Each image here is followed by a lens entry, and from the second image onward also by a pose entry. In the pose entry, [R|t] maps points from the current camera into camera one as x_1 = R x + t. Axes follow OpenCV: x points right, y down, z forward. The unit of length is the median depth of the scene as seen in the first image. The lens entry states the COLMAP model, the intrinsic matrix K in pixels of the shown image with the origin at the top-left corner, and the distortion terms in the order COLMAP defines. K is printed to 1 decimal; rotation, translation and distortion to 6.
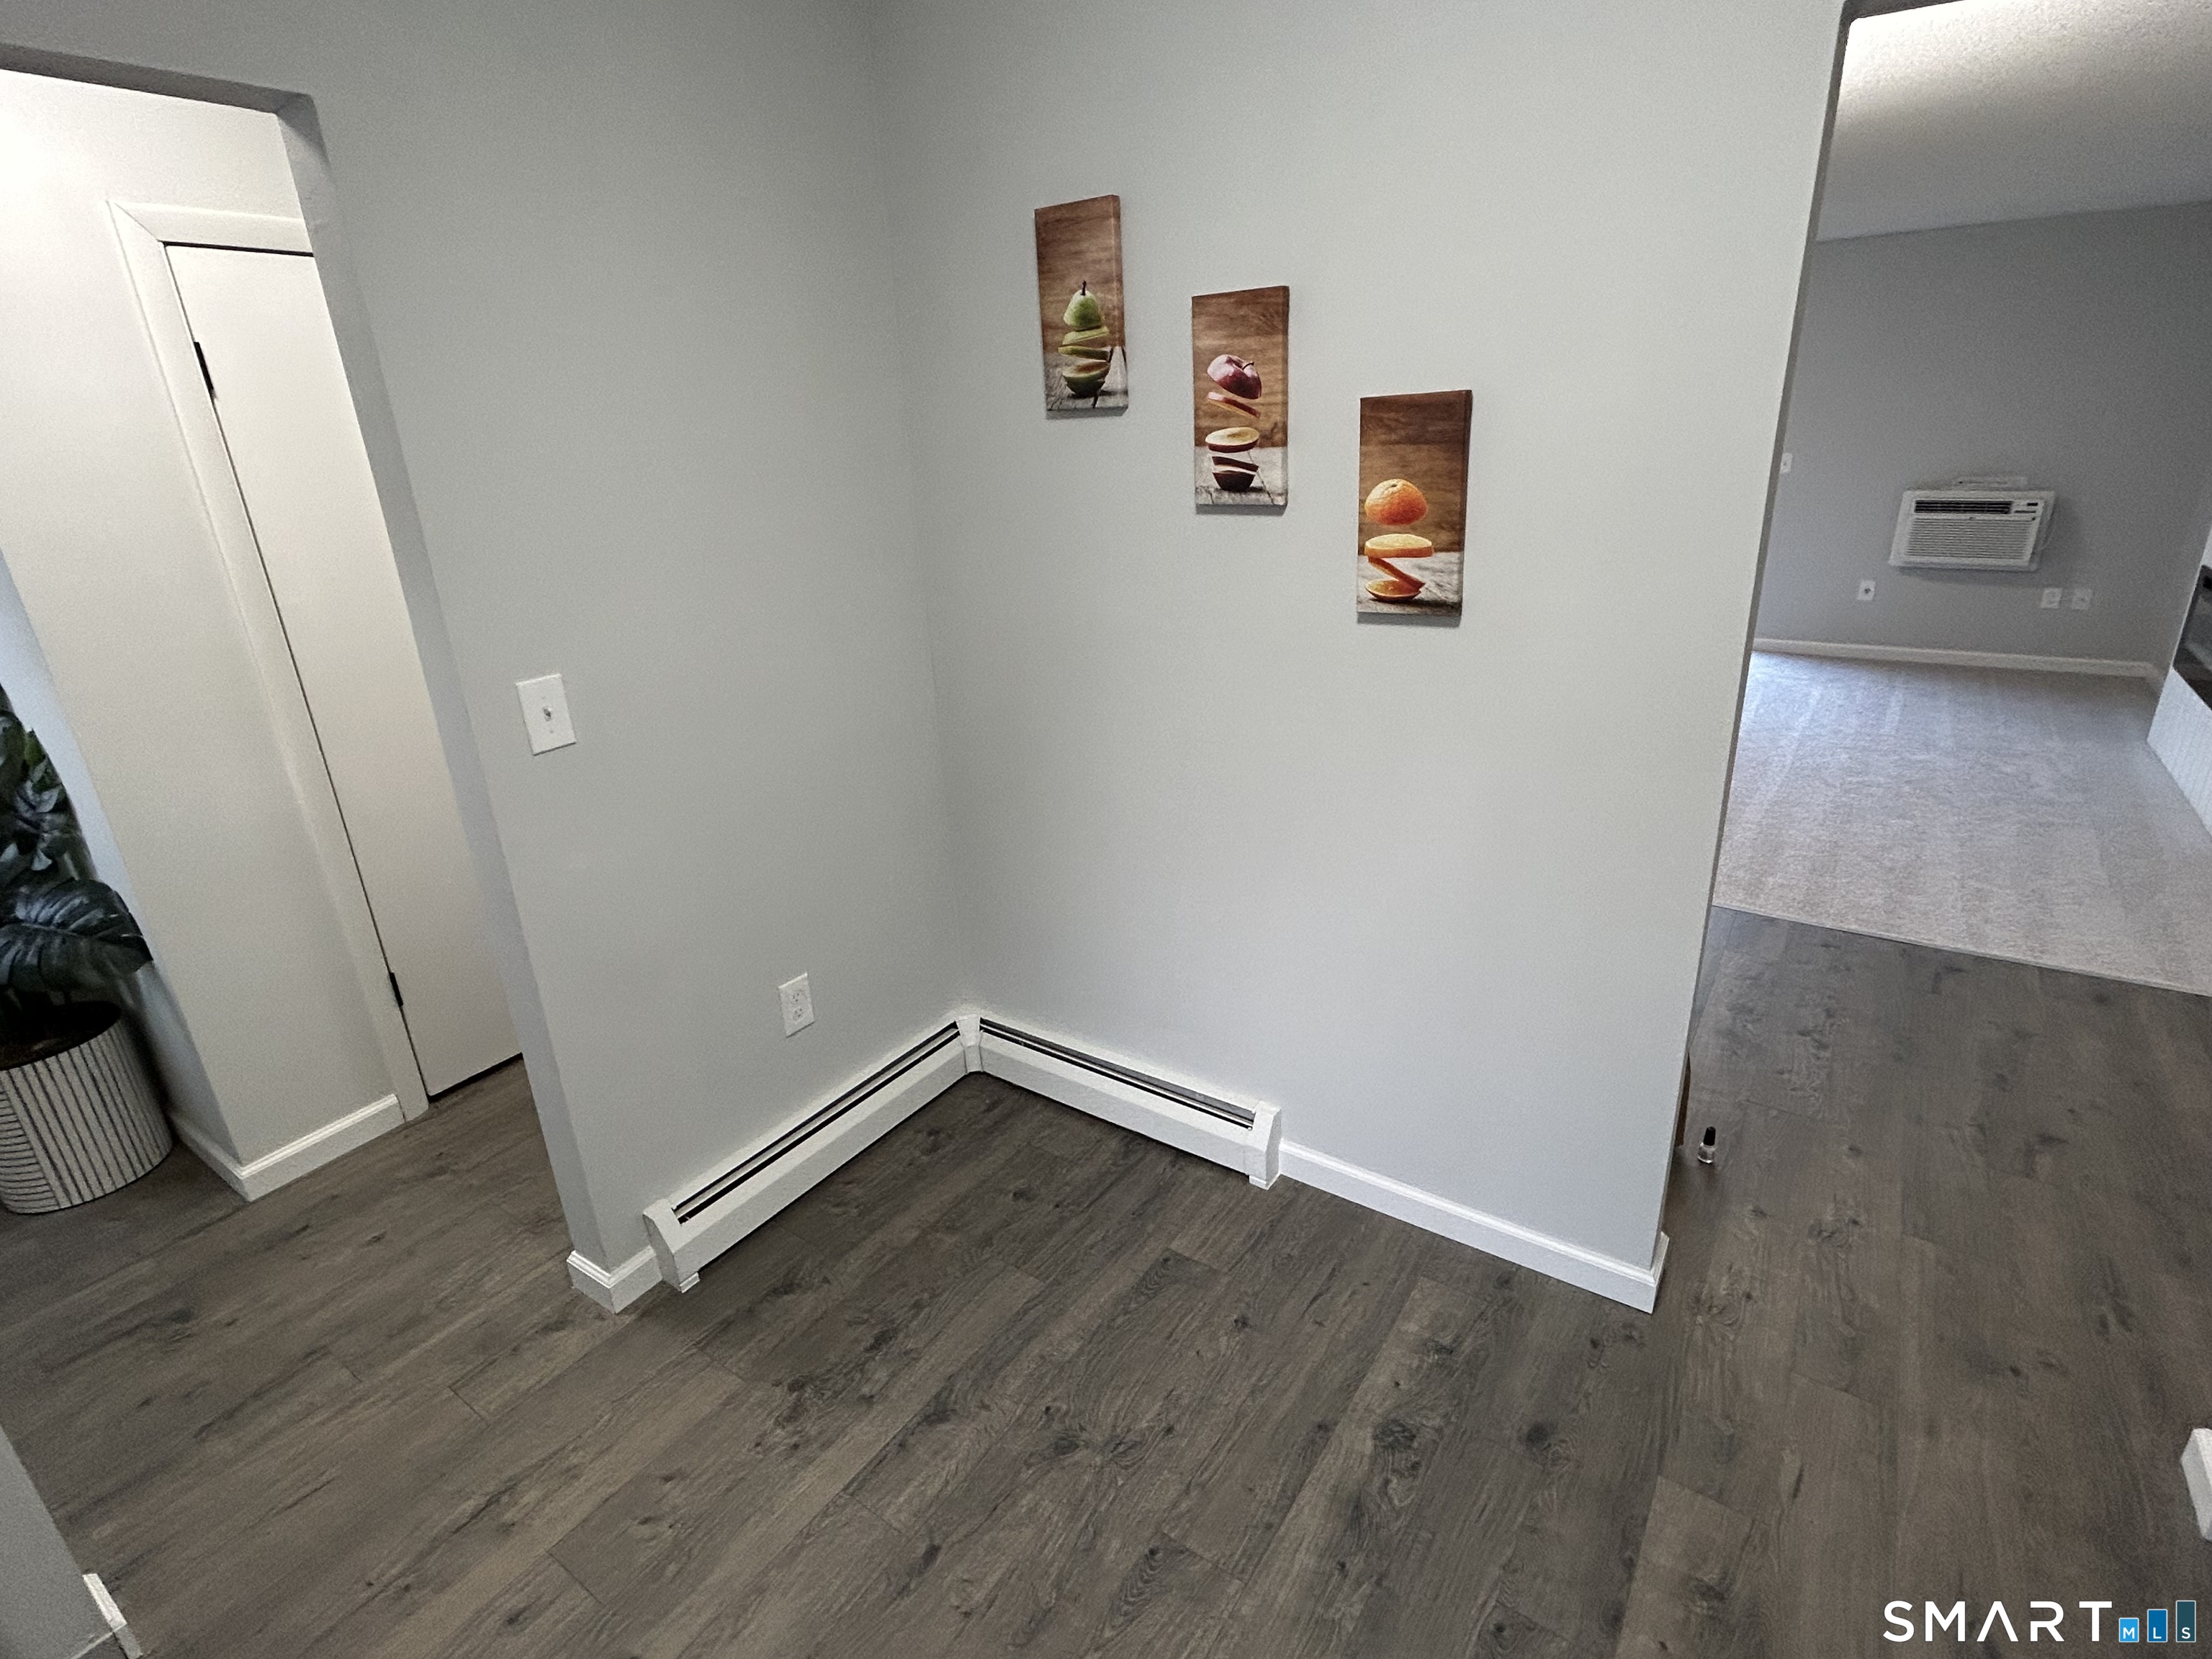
lens RADIAL K [[1089.5, 0, 1103.4], [0, 1089.5, 822.6], [0, 0, 1]] dist [-0.009088, 0.007568]
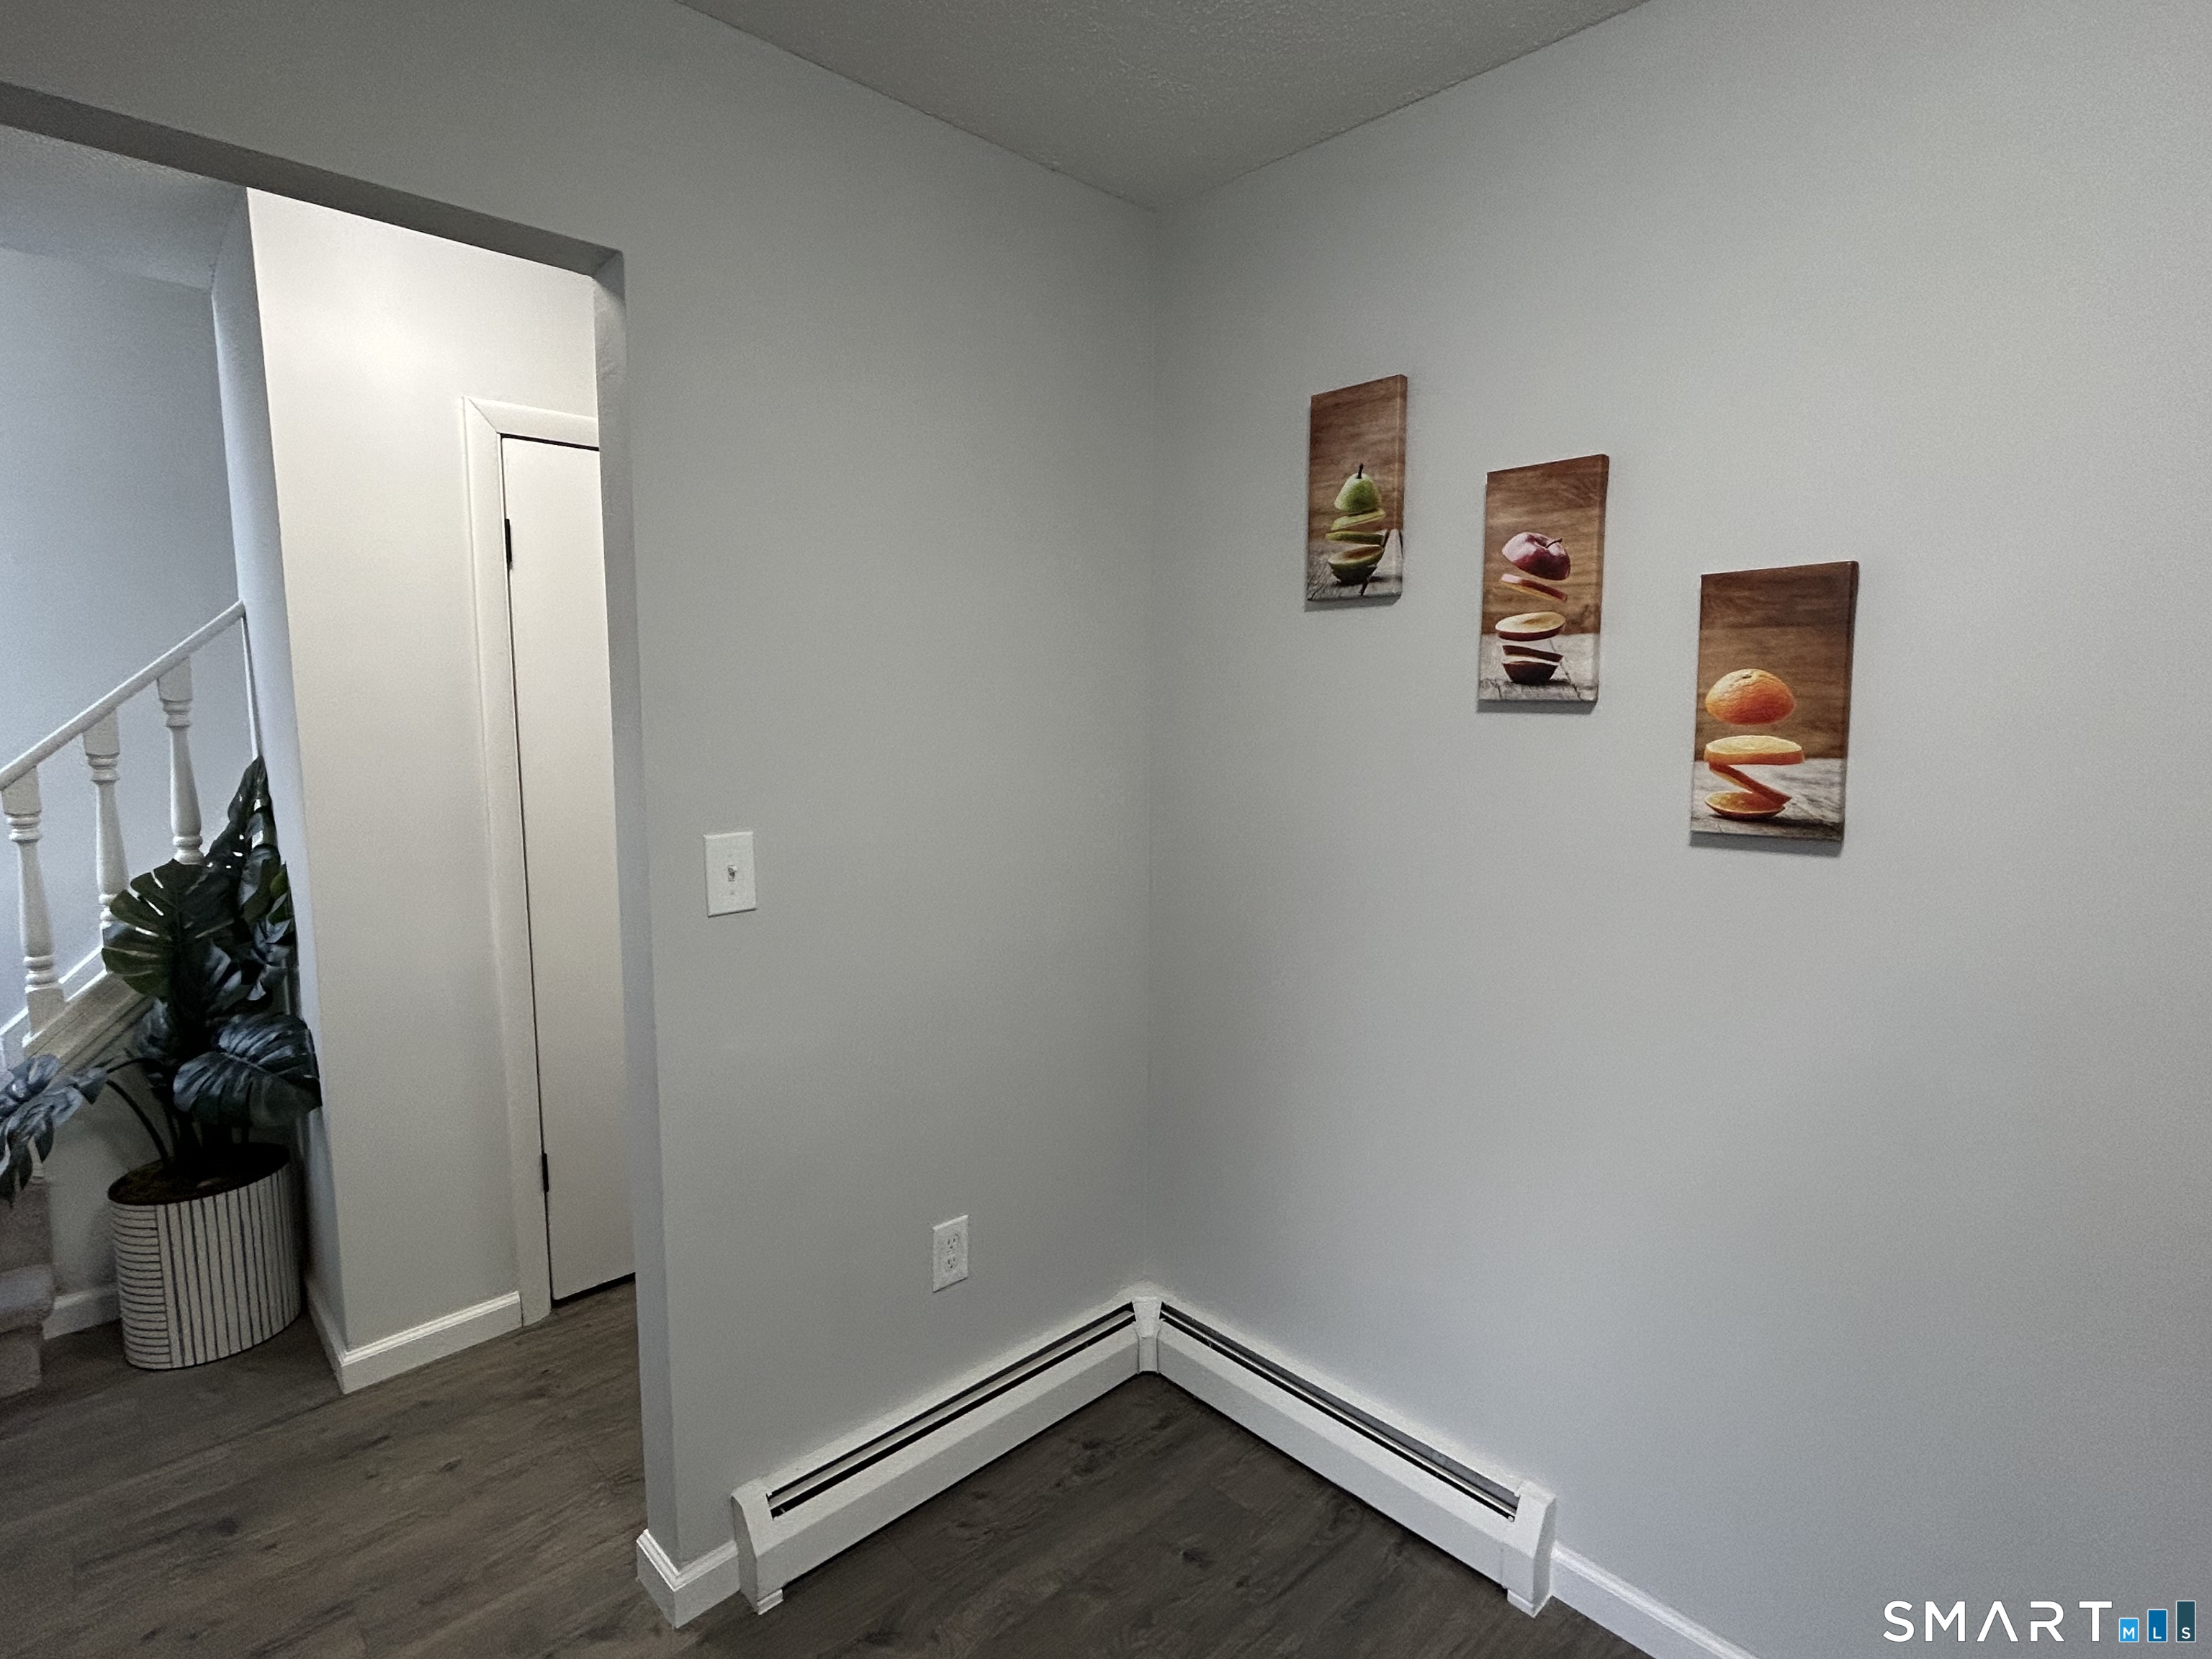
lens RADIAL K [[1089.5, 0, 1103.4], [0, 1089.5, 822.6], [0, 0, 1]] dist [-0.009088, 0.007568]
pose [[0.978906, 0.069997, -0.191949, -0.030020], [-0.113689, 0.967216, -0.227085, 0.025330], [0.169760, 0.244118, 0.954771, 0.146387]]
